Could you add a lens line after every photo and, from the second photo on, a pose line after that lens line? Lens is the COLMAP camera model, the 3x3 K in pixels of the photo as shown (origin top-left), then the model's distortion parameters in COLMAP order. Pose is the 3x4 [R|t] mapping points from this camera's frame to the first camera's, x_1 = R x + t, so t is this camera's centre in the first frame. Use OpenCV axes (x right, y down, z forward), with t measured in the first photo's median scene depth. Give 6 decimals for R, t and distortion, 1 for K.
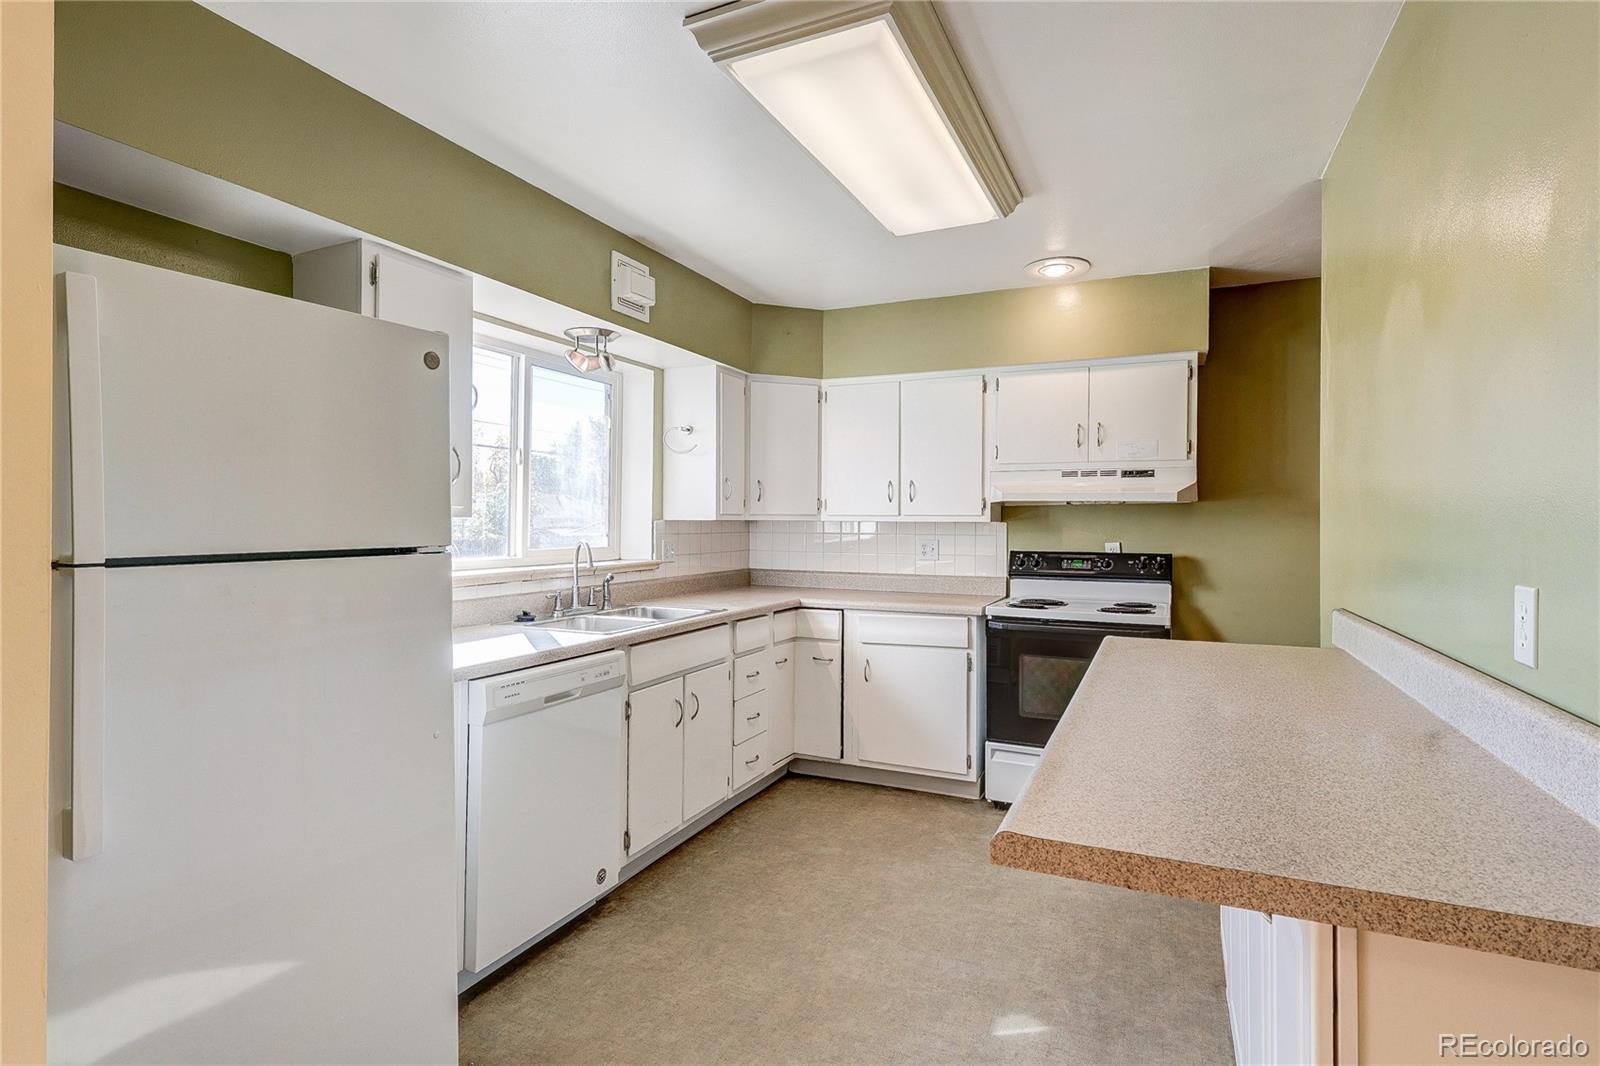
lens RADIAL K [[767.4, 0, 794.6], [0, 767.4, 534.4], [0, 0, 1]] dist [-0.006447, 0.003232]
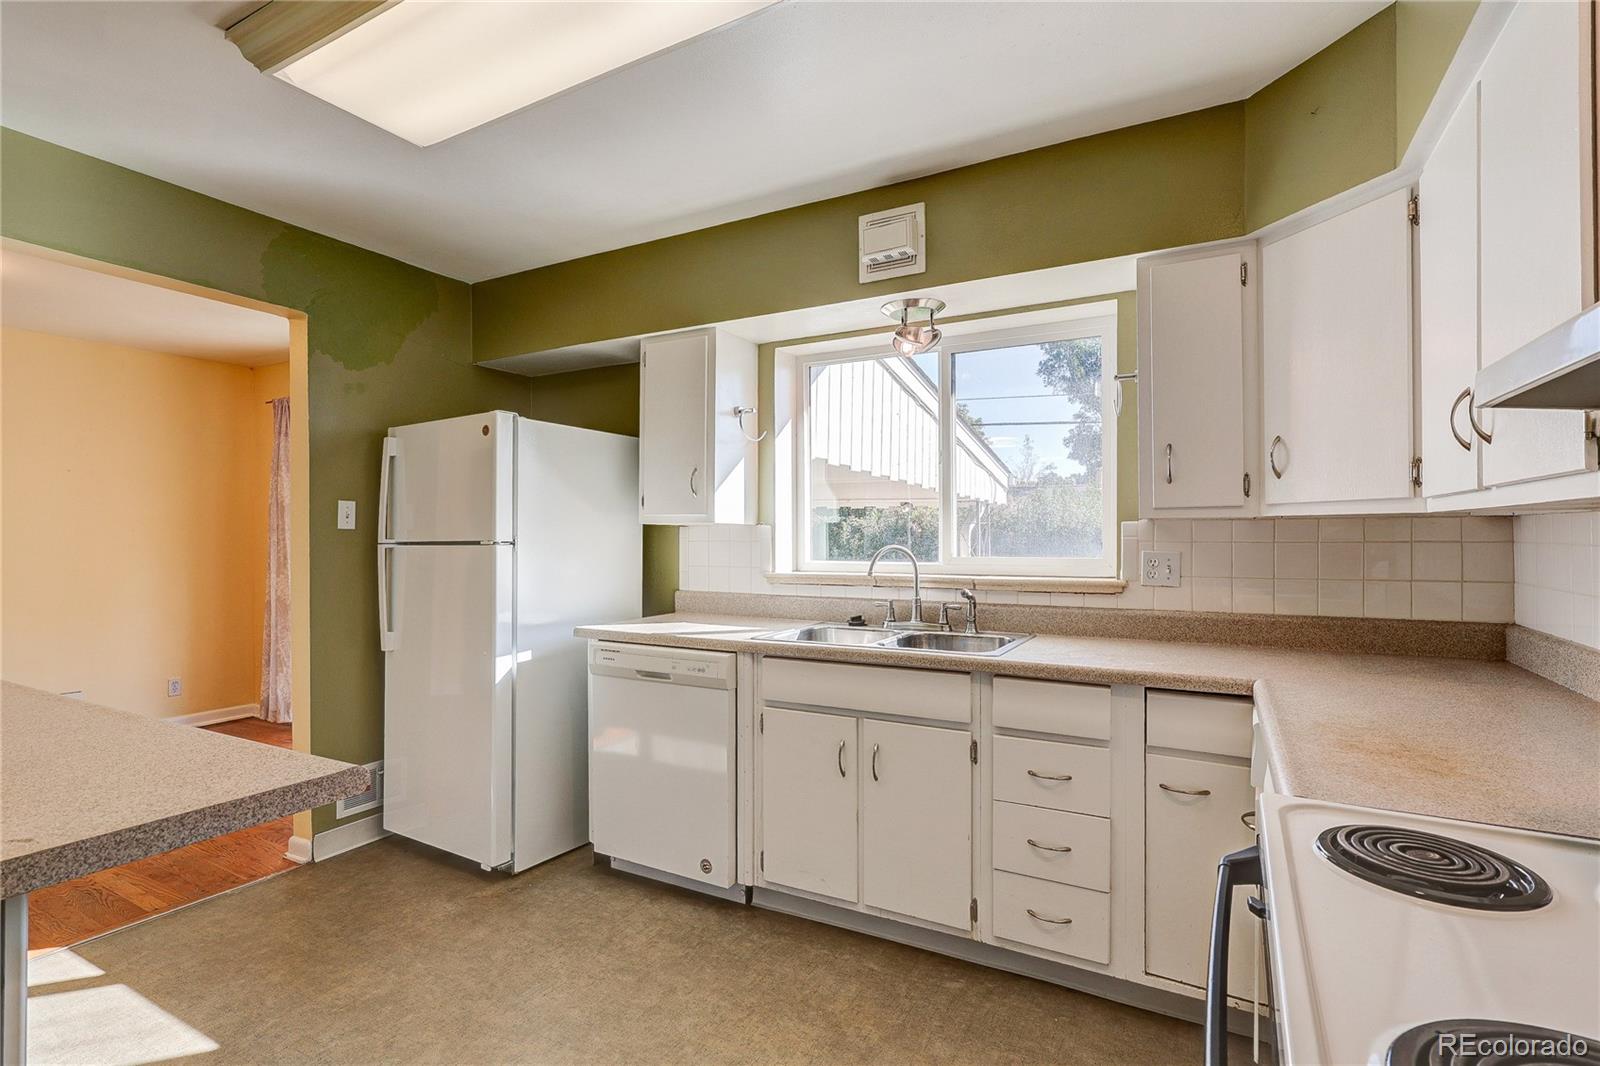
lens RADIAL K [[767.4, 0, 807.4], [0, 767.4, 536.5], [0, 0, 1]] dist [-0.006447, 0.003232]
pose [[-0.059054, 0.001226, -0.998254, 0.543526], [-0.011635, 0.999930, 0.001916, -0.002802], [0.998187, 0.011727, -0.059036, 0.835776]]
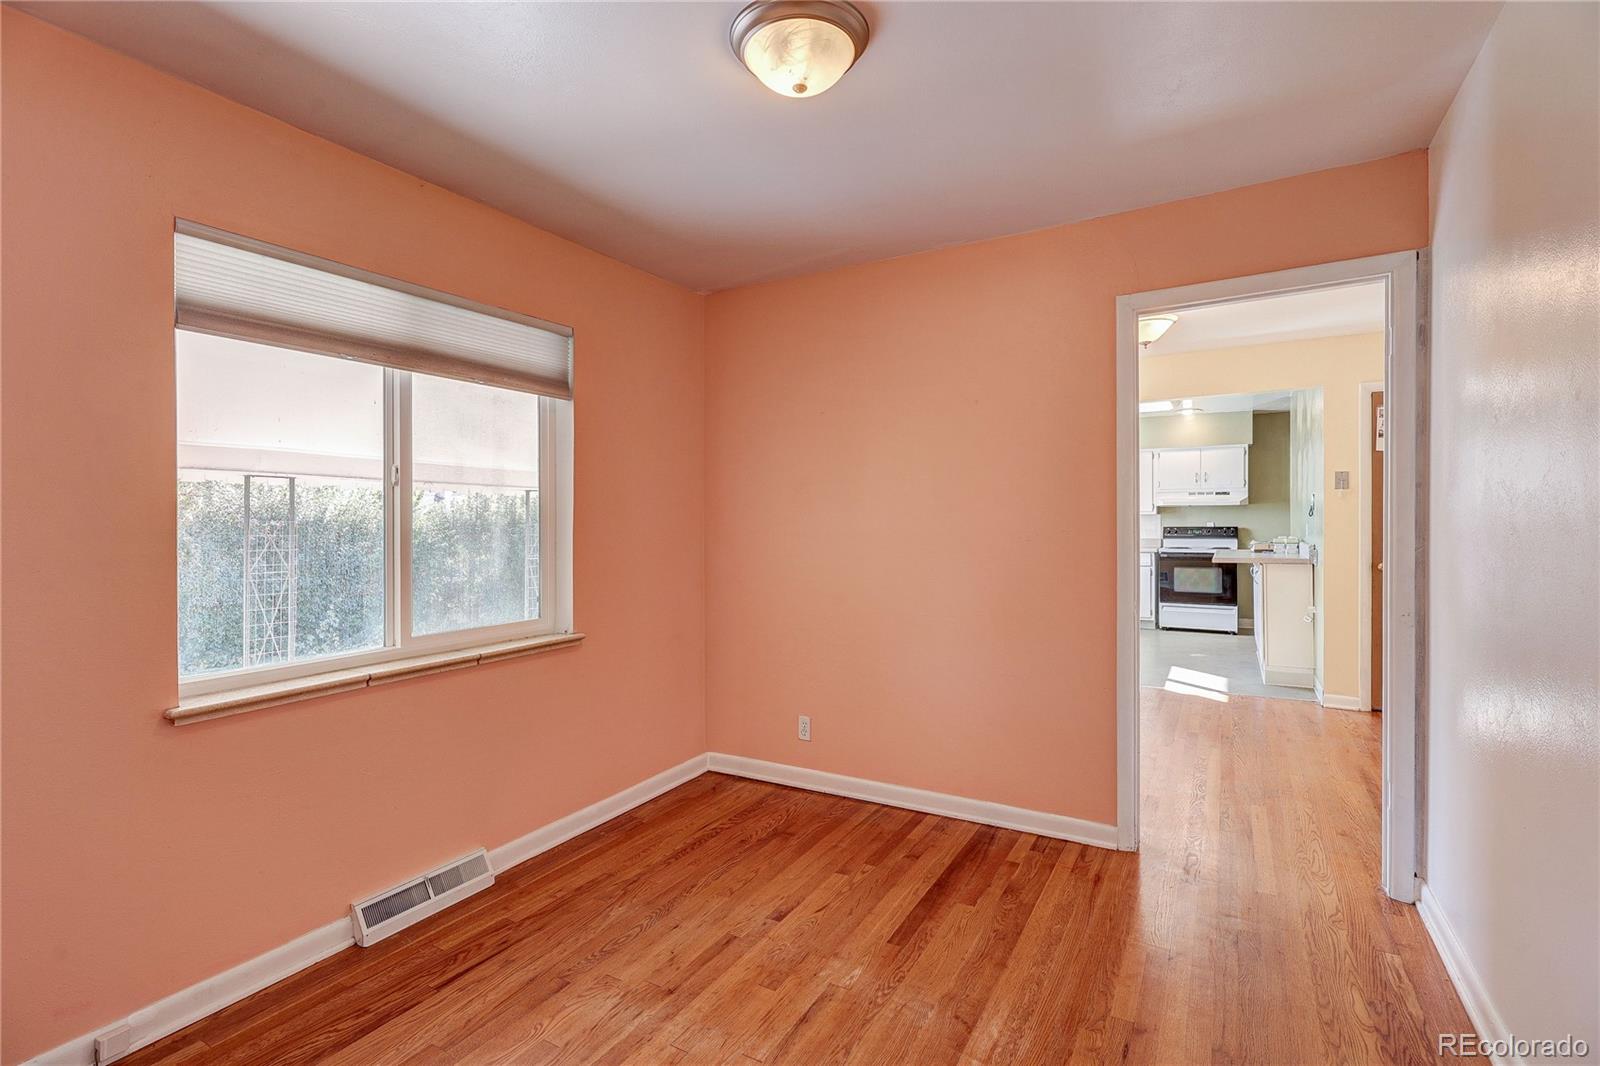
lens RADIAL K [[729.7, 0, 795.4], [0, 729.7, 516.8], [0, 0, 1]] dist [0.001743, 0.000166]
pose [[0.996836, -0.001411, -0.079479, -0.711044], [0.000475, 0.999930, -0.011792, 0.019387], [0.079490, 0.011717, 0.996767, -1.399504]]
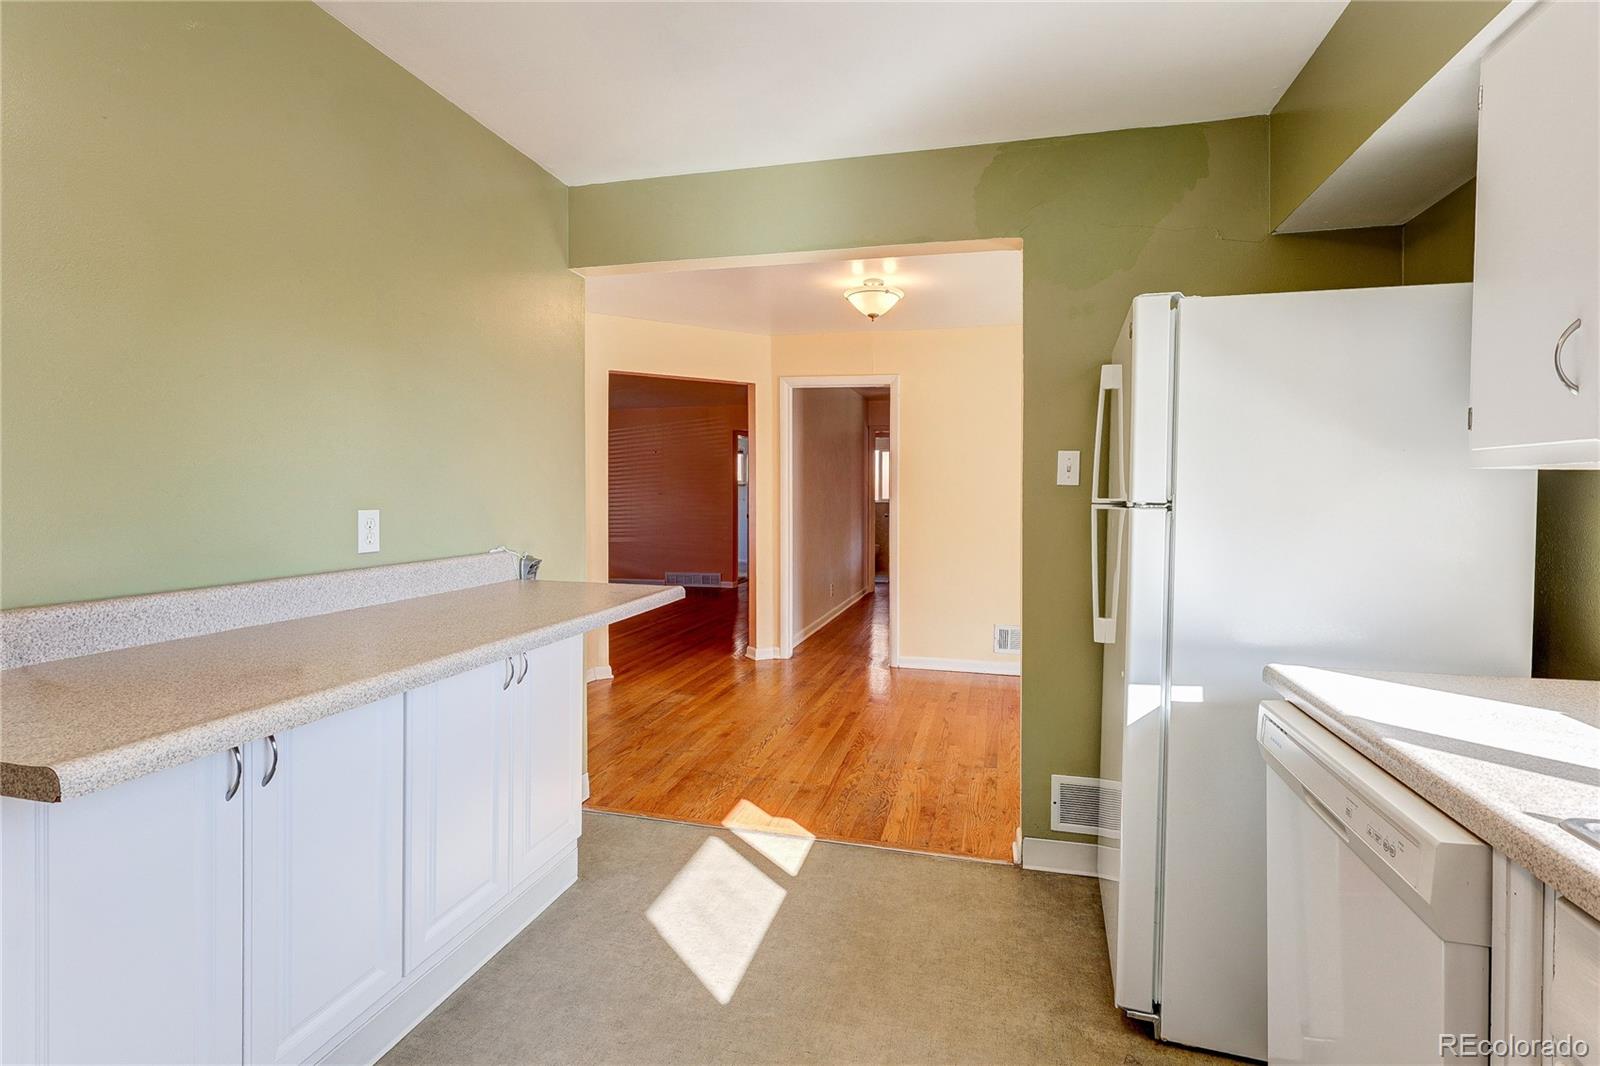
lens RADIAL K [[767.4, 0, 809.7], [0, 767.4, 503.2], [0, 0, 1]] dist [-0.006447, 0.003232]
pose [[-0.985239, 0.003737, -0.171141, 0.080568], [-0.000568, 0.999685, 0.025100, -0.004788], [0.171181, 0.024827, -0.984927, 0.926021]]
